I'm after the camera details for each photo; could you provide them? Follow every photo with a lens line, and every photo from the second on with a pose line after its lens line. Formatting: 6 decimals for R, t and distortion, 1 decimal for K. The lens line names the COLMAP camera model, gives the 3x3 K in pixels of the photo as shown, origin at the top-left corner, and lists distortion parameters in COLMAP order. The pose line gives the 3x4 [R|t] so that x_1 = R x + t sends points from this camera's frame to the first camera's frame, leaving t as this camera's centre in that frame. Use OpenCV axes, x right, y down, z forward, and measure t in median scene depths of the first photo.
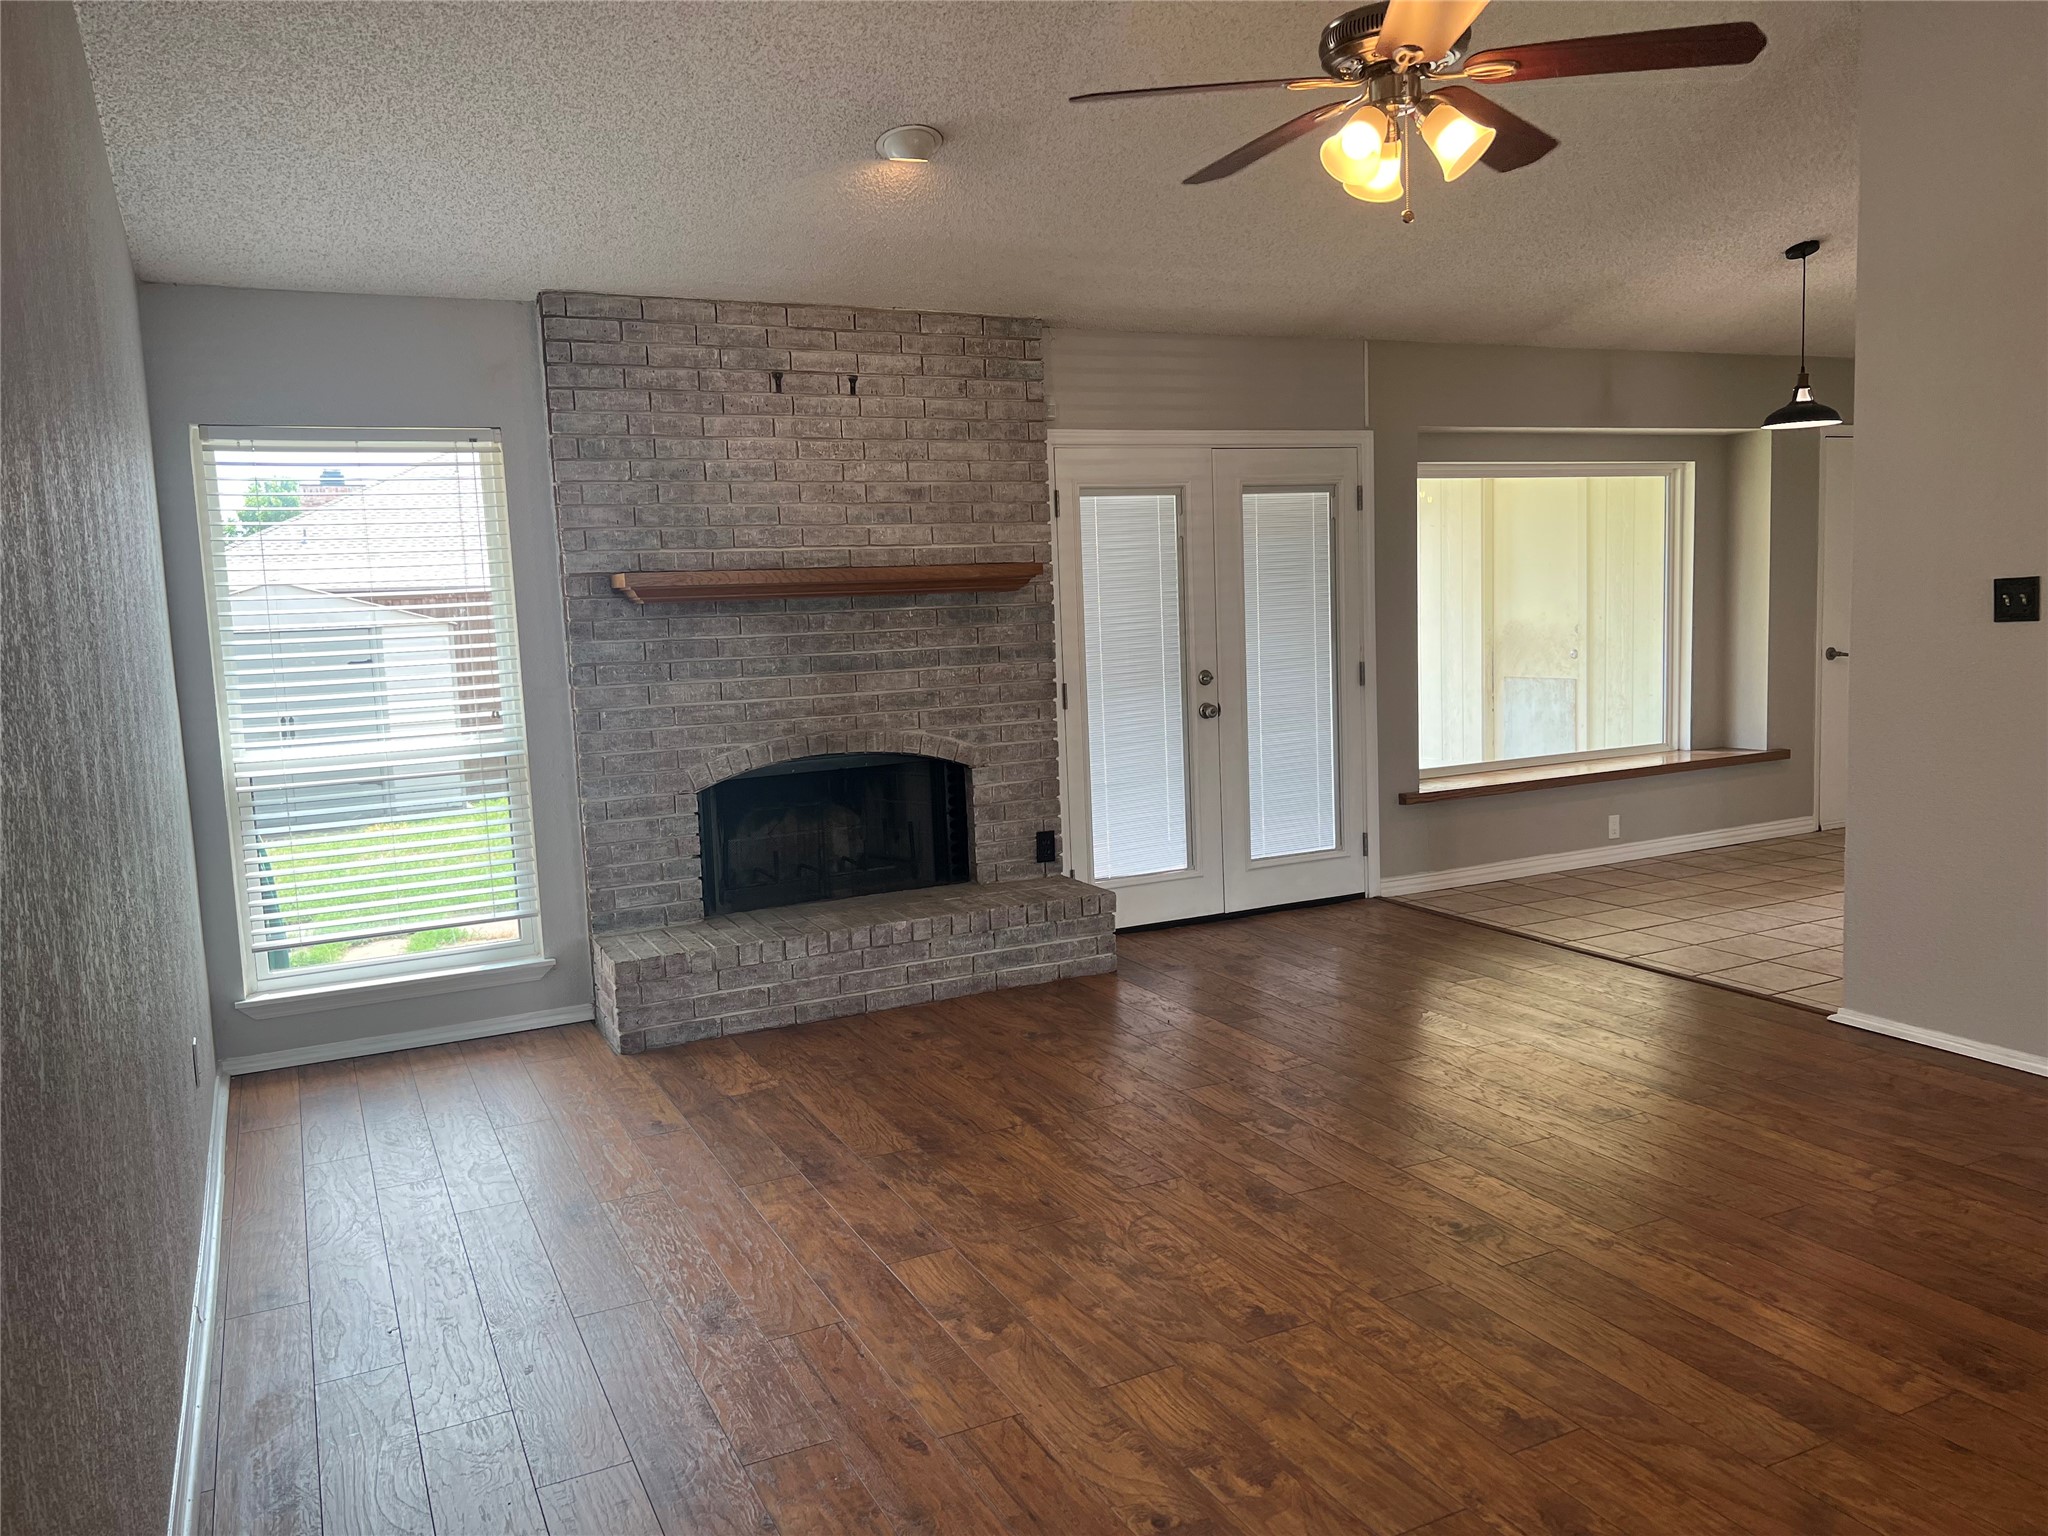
lens RADIAL K [[1528.5, 0, 1051.2], [0, 1528.5, 770.2], [0, 0, 1]] dist [0.054127, -0.061958]
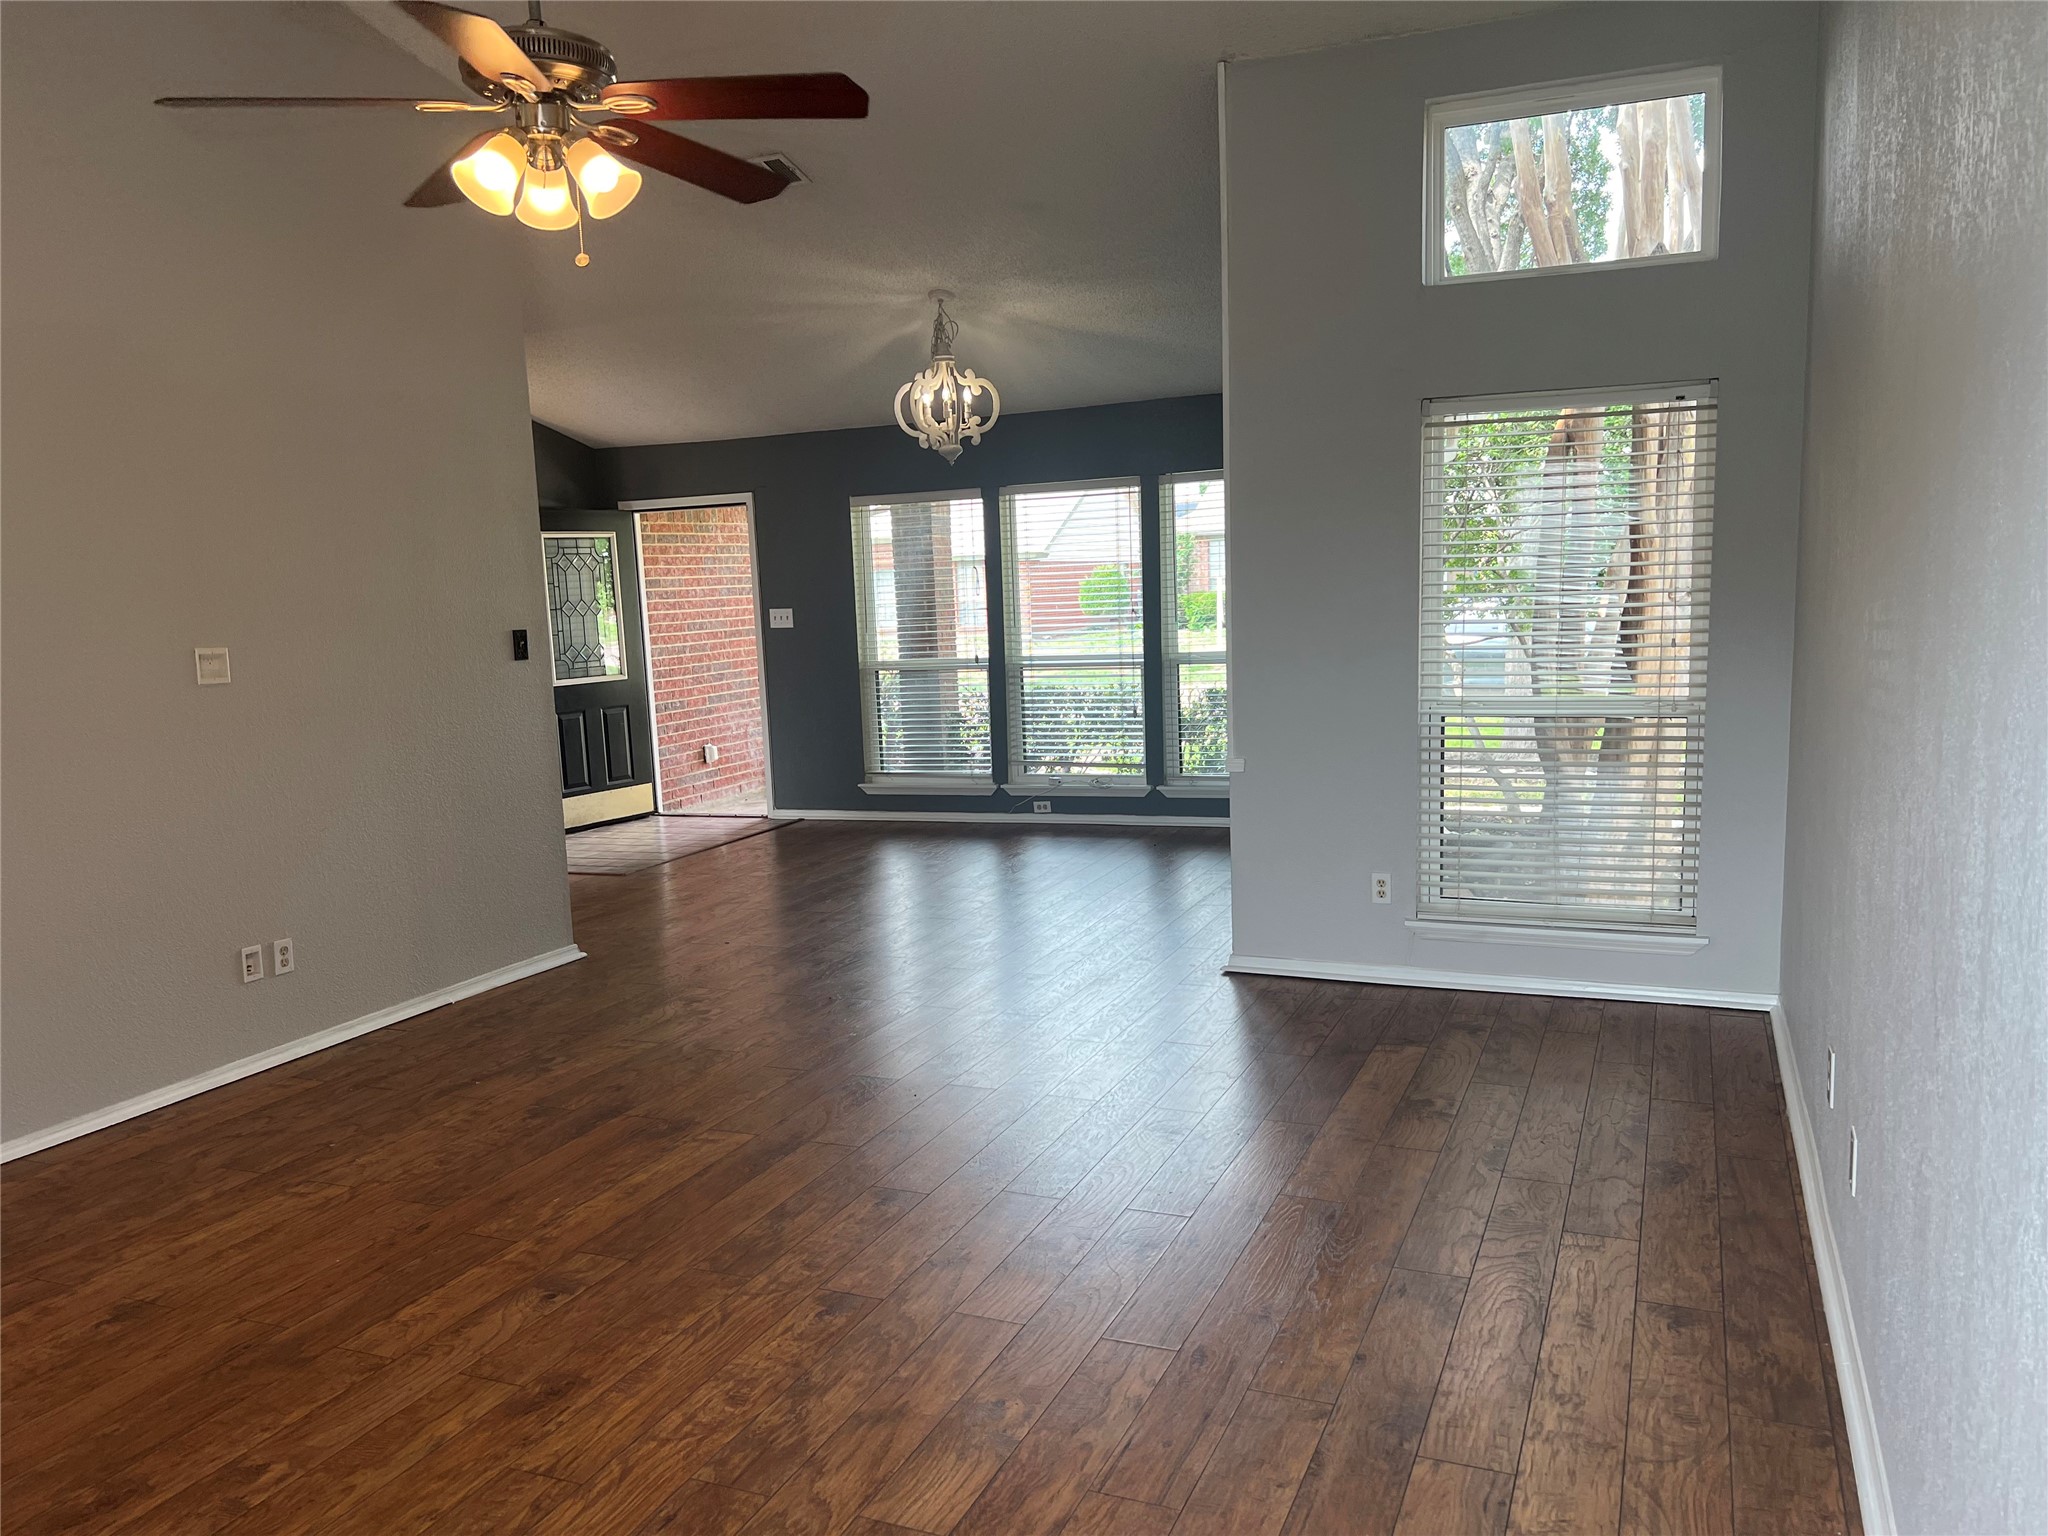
lens RADIAL K [[1528.5, 0, 1015.0], [0, 1528.5, 760.1], [0, 0, 1]] dist [0.054127, -0.061958]
pose [[-0.640895, -0.020978, 0.767341, -0.408309], [0.155740, 0.975283, 0.156740, -0.084490], [-0.751664, 0.219959, -0.621788, 0.817074]]
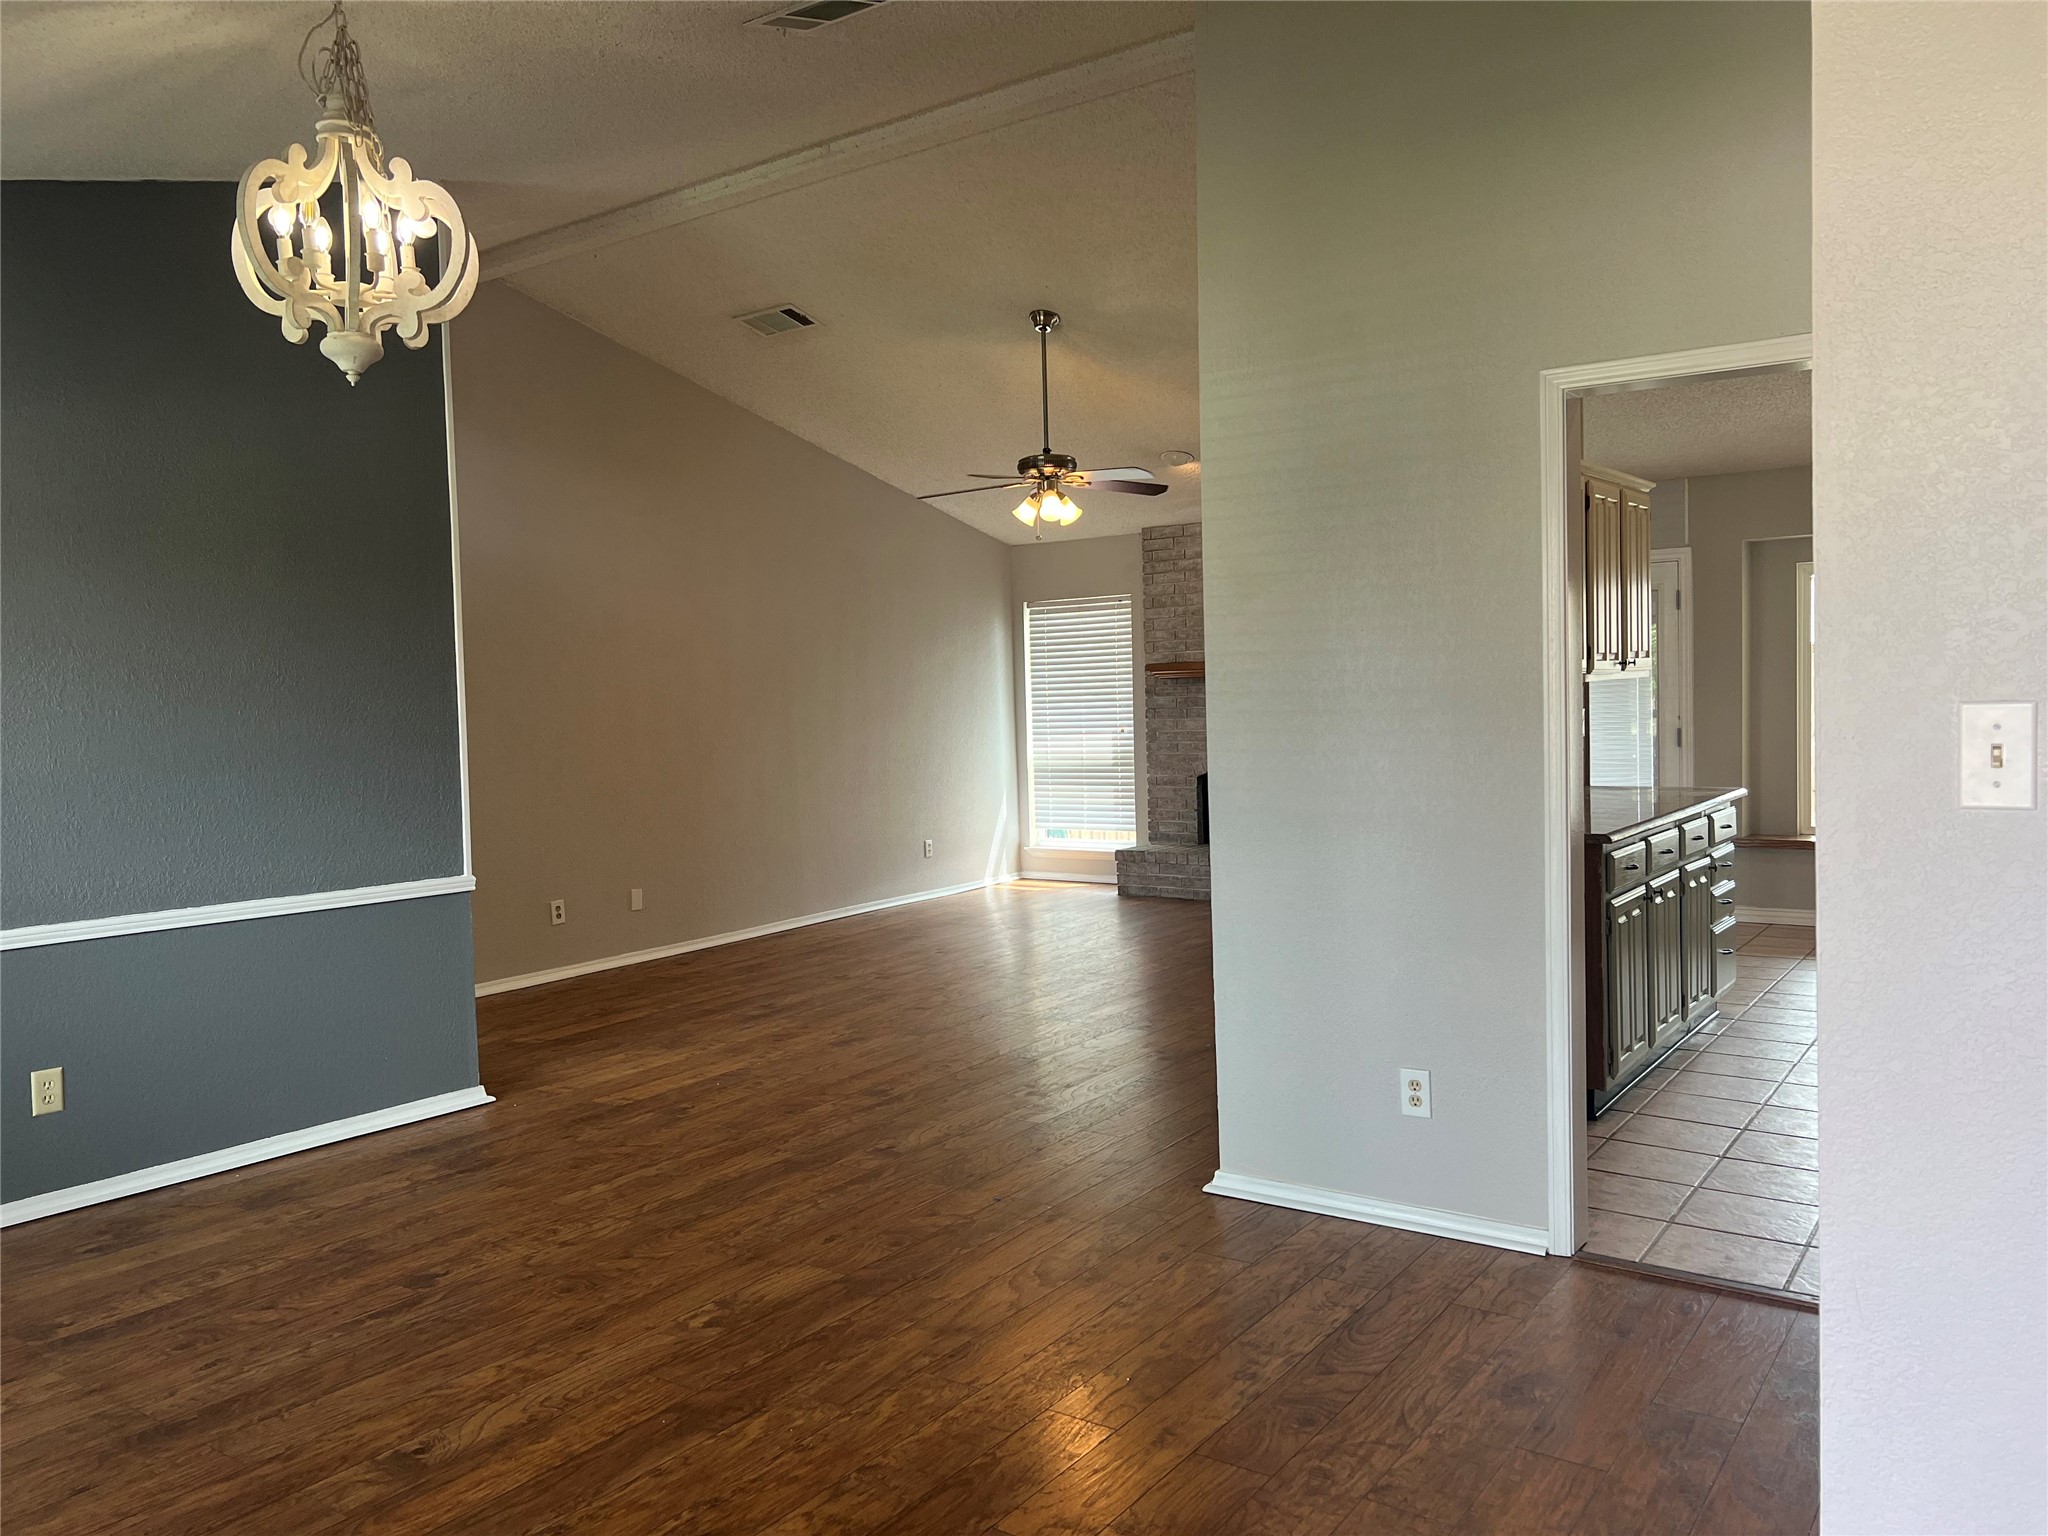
lens RADIAL K [[1528.5, 0, 1008.0], [0, 1528.5, 779.8], [0, 0, 1]] dist [0.054127, -0.061958]
pose [[0.460771, 0.074366, -0.884398, 1.332431], [-0.090141, 0.995252, 0.036724, -0.030017], [0.882929, 0.062799, 0.465287, -0.096357]]
